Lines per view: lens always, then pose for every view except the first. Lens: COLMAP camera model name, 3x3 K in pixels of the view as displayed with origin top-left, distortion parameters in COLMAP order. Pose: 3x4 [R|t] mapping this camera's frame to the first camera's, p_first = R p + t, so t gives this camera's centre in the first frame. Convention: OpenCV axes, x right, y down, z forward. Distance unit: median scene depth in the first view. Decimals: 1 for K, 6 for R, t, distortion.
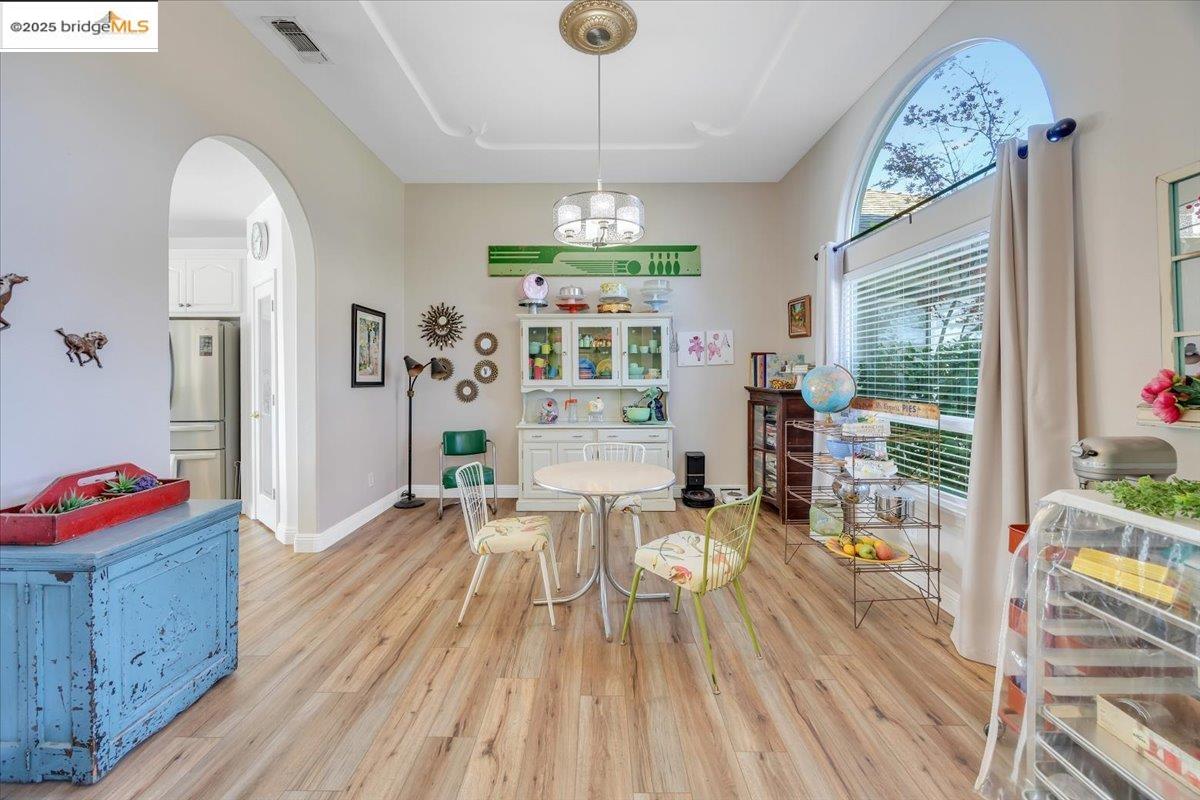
lens RADIAL K [[461.6, 0, 584.5], [0, 461.6, 371.3], [0, 0, 1]] dist [-0.001585, -0.000620]
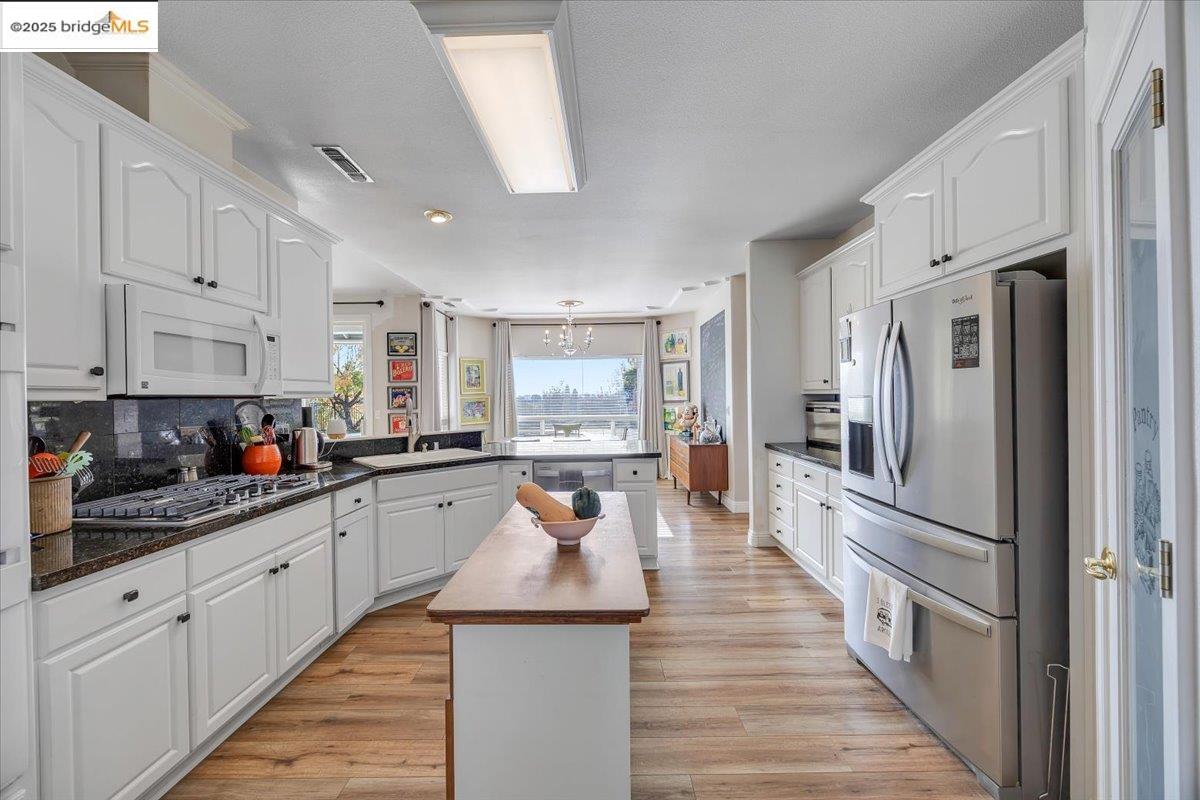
lens RADIAL K [[461.6, 0, 603.0], [0, 461.6, 399.5], [0, 0, 1]] dist [-0.001585, -0.000620]
pose [[0.018428, 0.008021, -0.999798, -0.413370], [0.016836, 0.999824, 0.008331, -0.014047], [0.999688, -0.016987, 0.018290, 0.653487]]
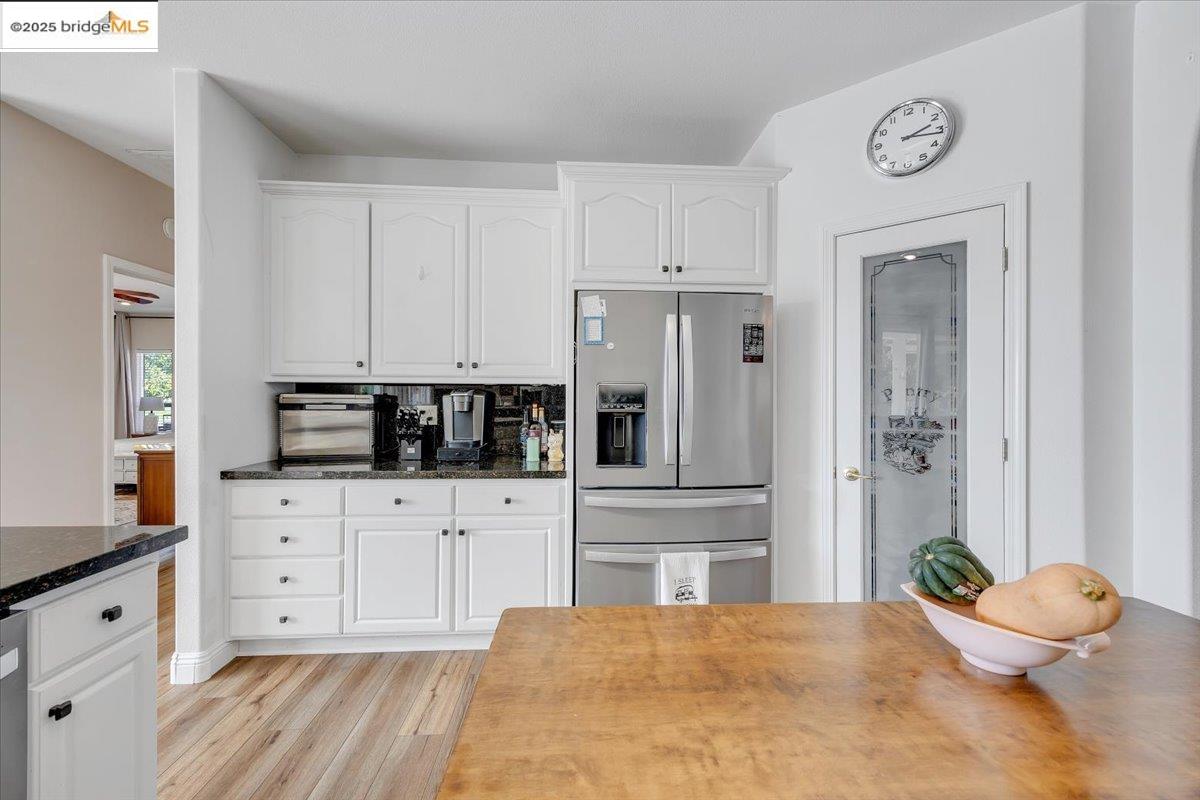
lens RADIAL K [[461.6, 0, 599.0], [0, 461.6, 403.8], [0, 0, 1]] dist [-0.001585, -0.000620]
pose [[0.996760, 0.006833, 0.080149, -0.993405], [-0.007230, 0.999963, 0.004666, 0.011842], [-0.080114, -0.005231, 0.996772, 0.471654]]
